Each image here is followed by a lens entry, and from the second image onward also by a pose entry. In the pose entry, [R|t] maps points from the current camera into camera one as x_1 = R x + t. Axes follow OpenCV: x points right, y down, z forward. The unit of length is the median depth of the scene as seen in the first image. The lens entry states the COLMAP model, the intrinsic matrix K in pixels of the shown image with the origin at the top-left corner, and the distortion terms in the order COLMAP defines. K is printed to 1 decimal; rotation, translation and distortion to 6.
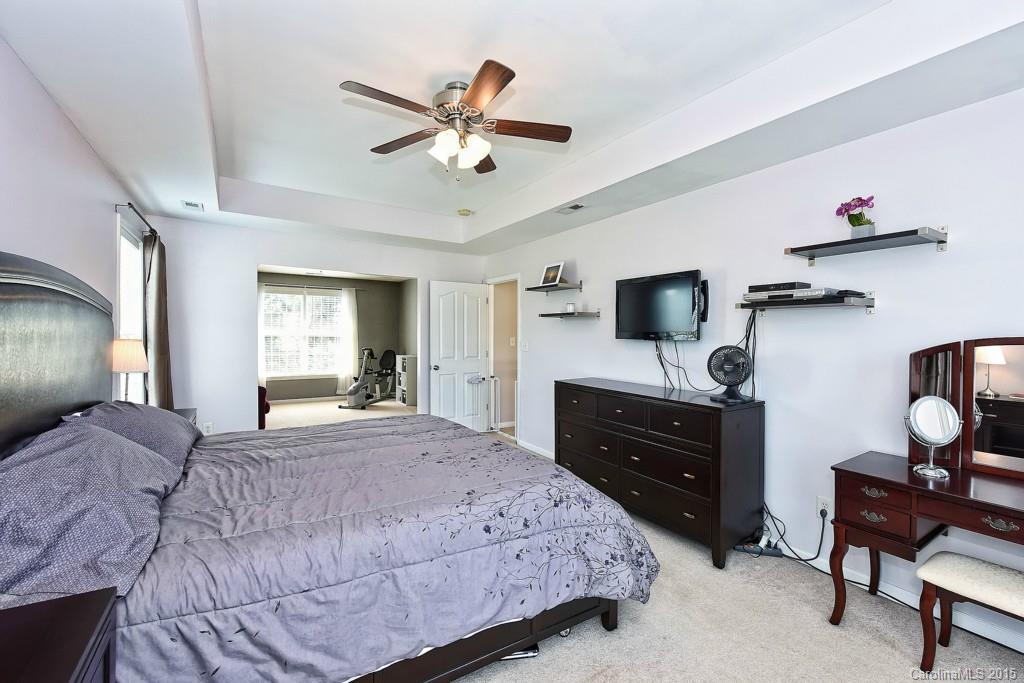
lens RADIAL K [[431.0, 0, 512.4], [0, 431.0, 342.5], [0, 0, 1]] dist [0.000137, 0.000025]
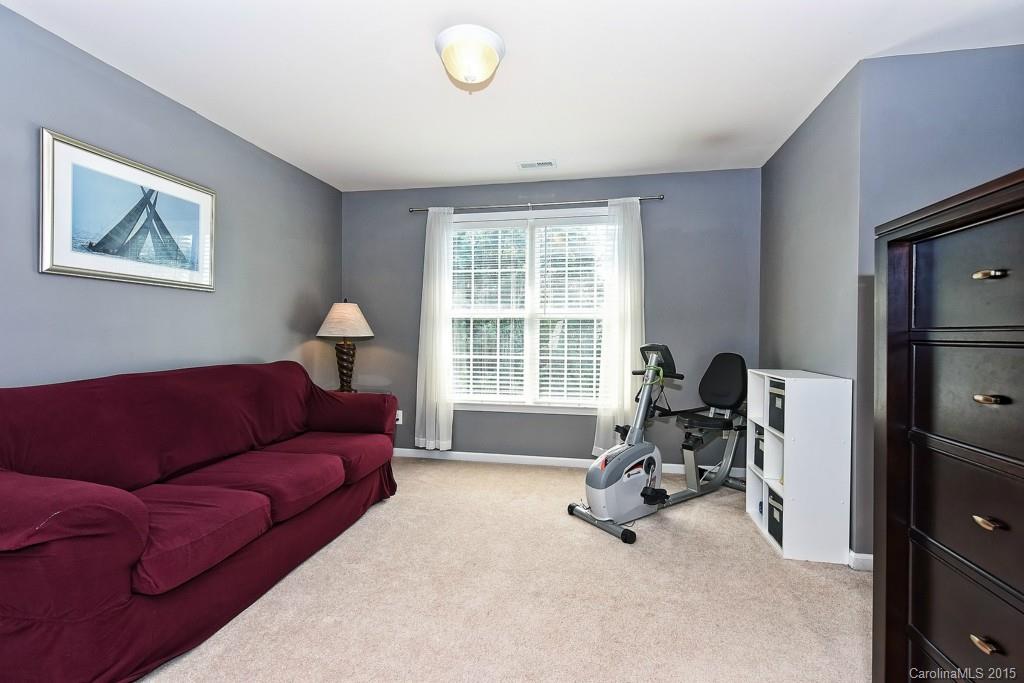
lens RADIAL K [[431.0, 0, 512.4], [0, 431.0, 342.5], [0, 0, 1]] dist [0.000137, 0.000025]
pose [[0.714341, 0.006415, -0.699768, -0.170265], [-0.013402, 0.999900, -0.004516, 0.012698], [0.699669, 0.012604, 0.714356, 0.647031]]
